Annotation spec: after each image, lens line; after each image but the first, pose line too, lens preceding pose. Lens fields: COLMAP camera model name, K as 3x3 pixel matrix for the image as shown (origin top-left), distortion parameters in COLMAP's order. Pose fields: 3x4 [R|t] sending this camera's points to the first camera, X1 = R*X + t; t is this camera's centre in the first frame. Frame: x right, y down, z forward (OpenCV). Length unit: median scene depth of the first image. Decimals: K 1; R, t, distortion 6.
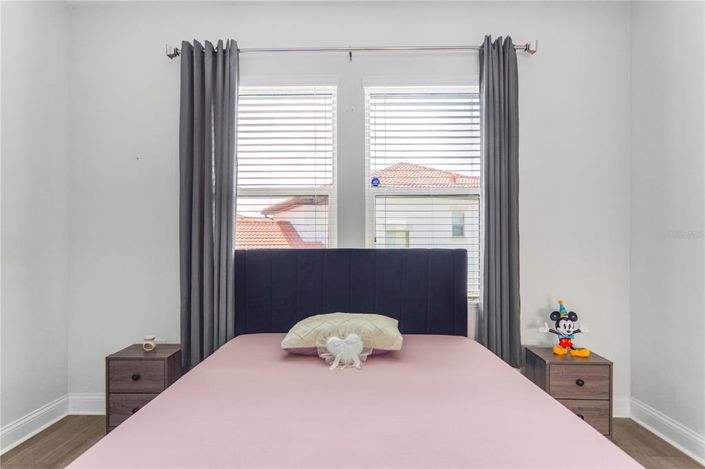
lens RADIAL K [[383.4, 0, 350.5], [0, 383.4, 234.8], [0, 0, 1]] dist [0.002938, -0.001203]
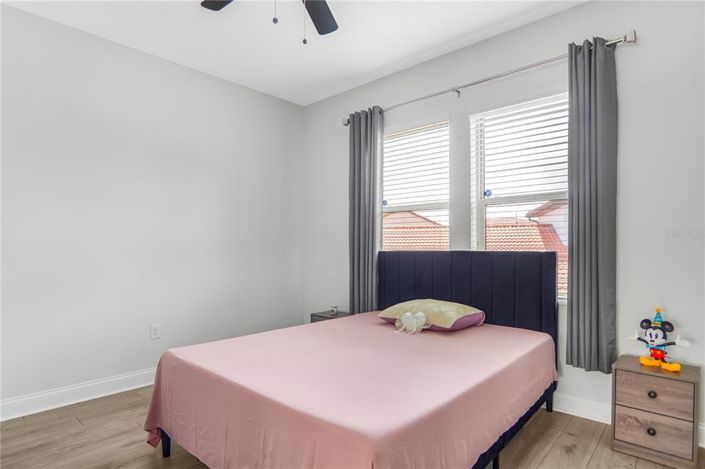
lens RADIAL K [[383.4, 0, 355.4], [0, 383.4, 238.8], [0, 0, 1]] dist [0.002938, -0.001203]
pose [[0.764788, -0.015204, -0.644103, 0.600590], [0.014057, 0.999877, -0.006910, 0.001402], [0.644129, -0.003770, 0.764908, -0.166122]]
